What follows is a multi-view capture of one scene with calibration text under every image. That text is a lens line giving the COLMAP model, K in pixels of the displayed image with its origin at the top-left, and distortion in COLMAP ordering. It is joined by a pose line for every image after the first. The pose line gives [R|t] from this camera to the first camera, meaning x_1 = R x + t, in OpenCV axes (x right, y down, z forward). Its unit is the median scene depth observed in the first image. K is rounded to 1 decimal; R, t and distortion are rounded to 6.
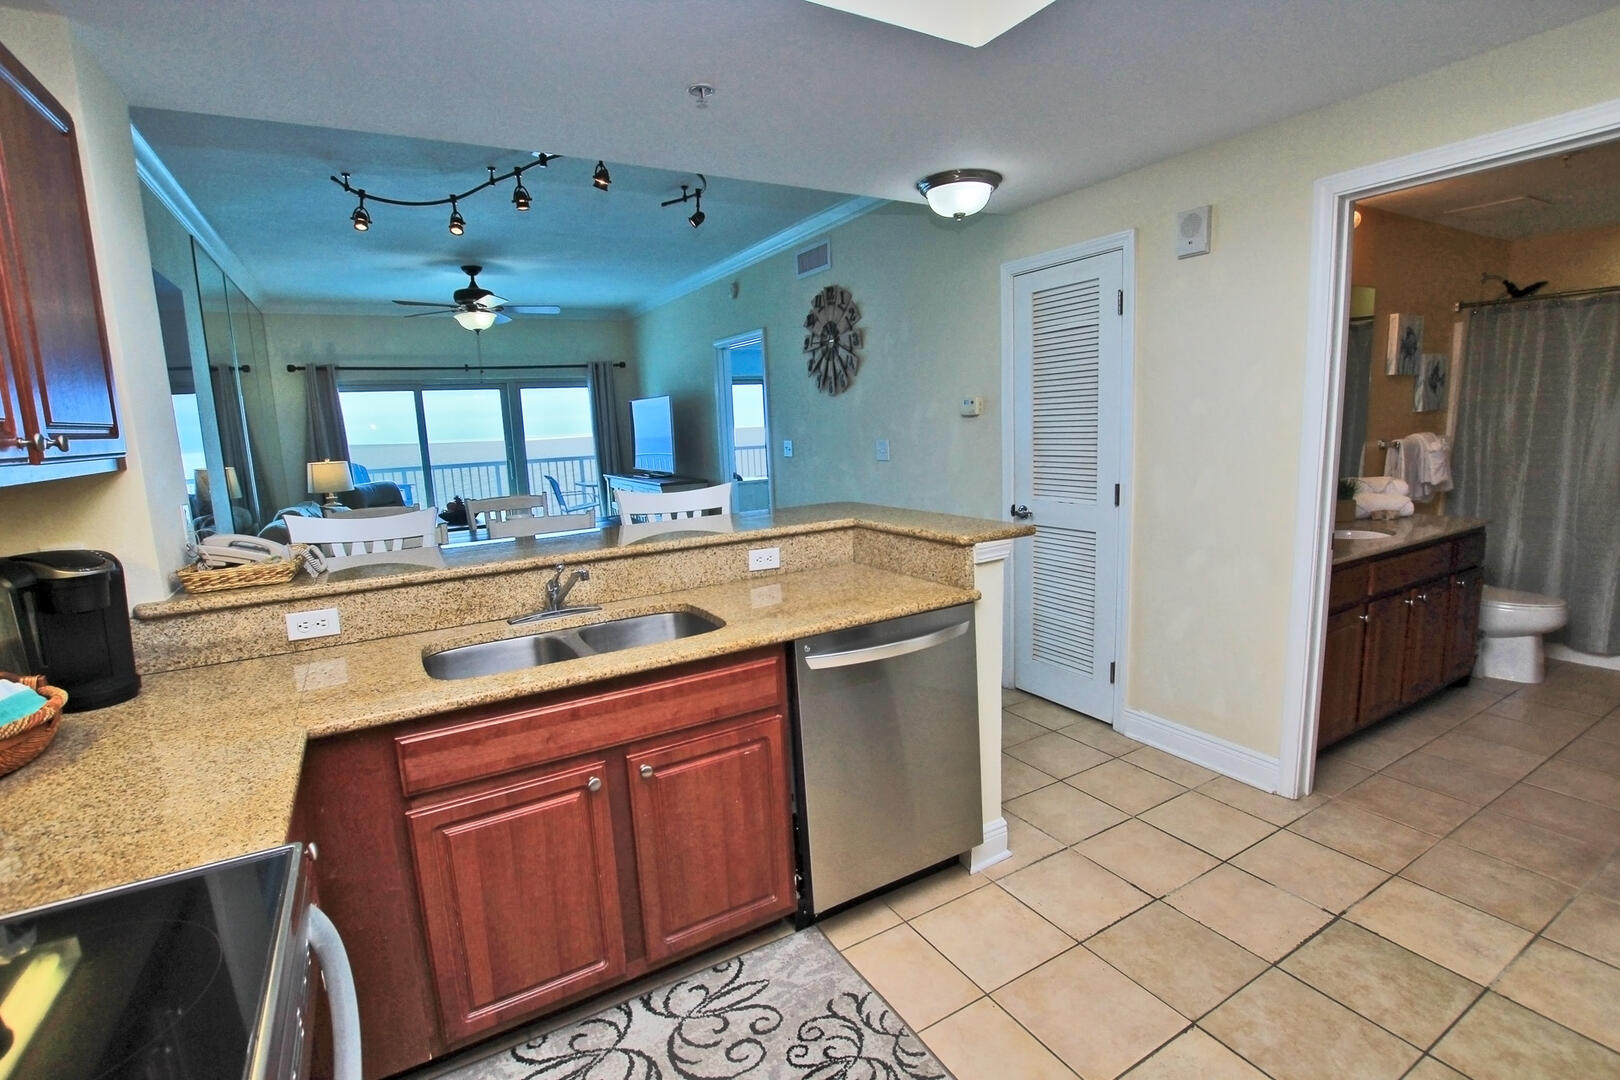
lens RADIAL K [[740.6, 0, 812.3], [0, 740.6, 536.1], [0, 0, 1]] dist [-0.002785, -0.000137]
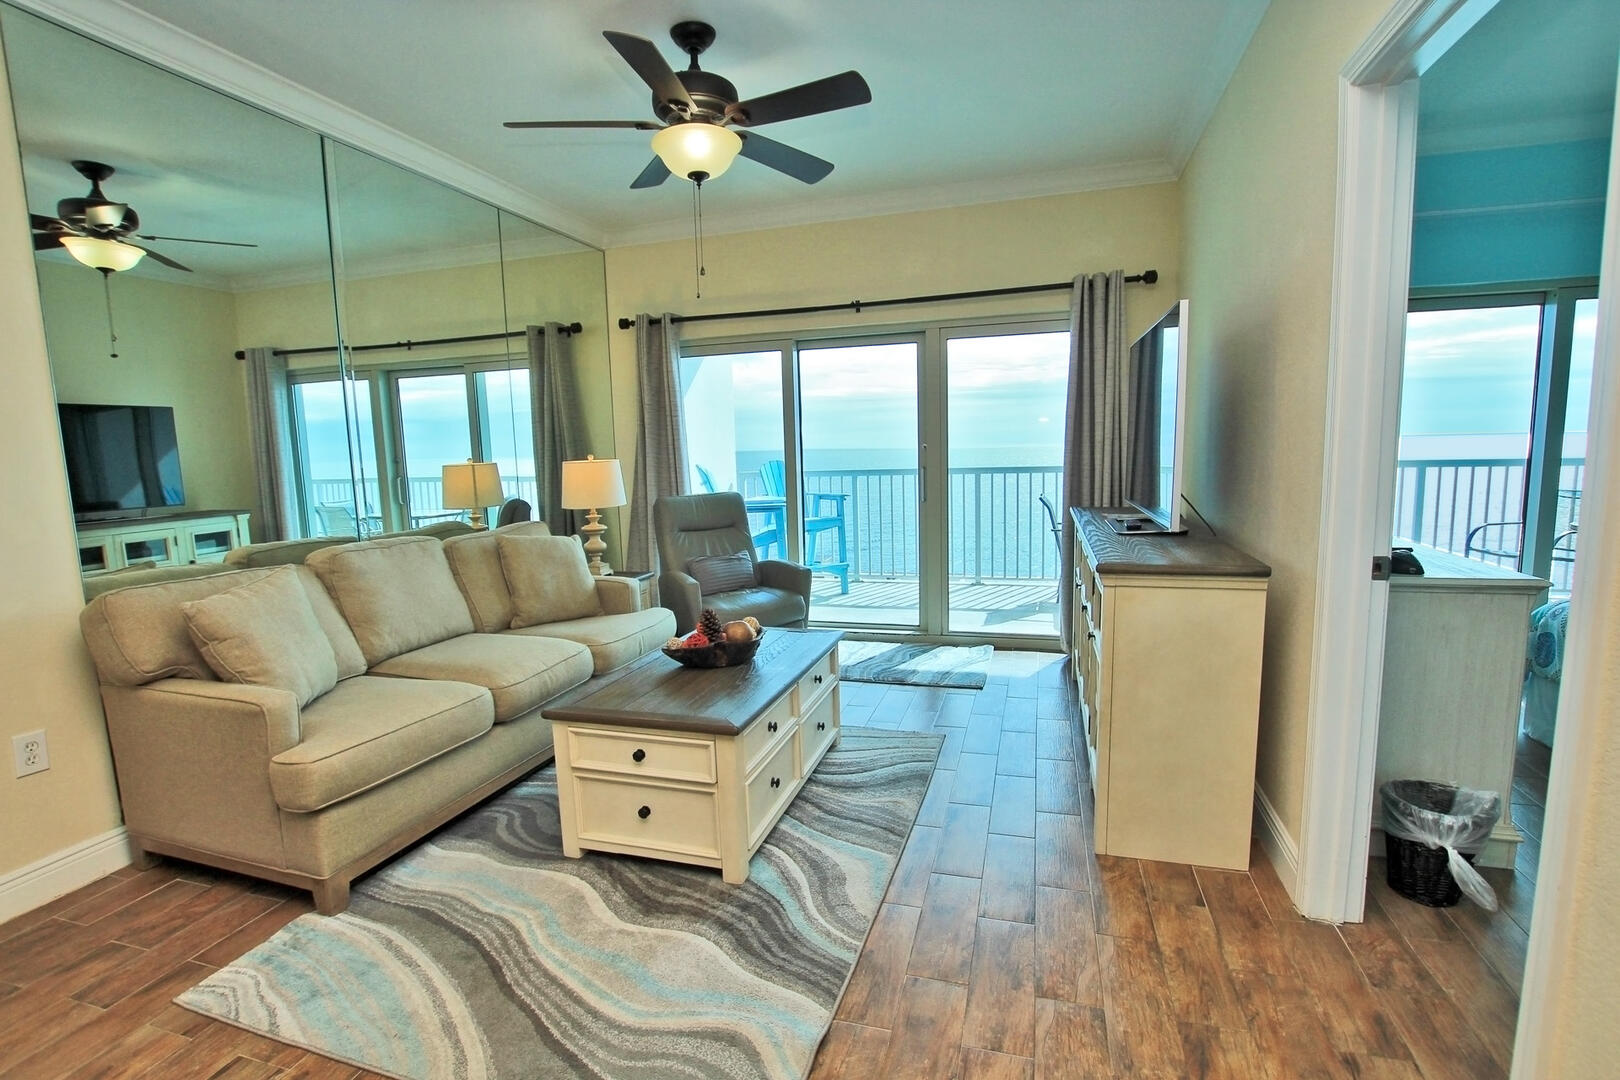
lens RADIAL K [[740.6, 0, 813.0], [0, 740.6, 538.6], [0, 0, 1]] dist [-0.002785, -0.000137]
pose [[0.677393, 0.117138, -0.726235, -0.042347], [-0.112022, 0.992152, 0.055541, -0.073094], [0.727042, 0.043732, 0.685199, 0.576177]]
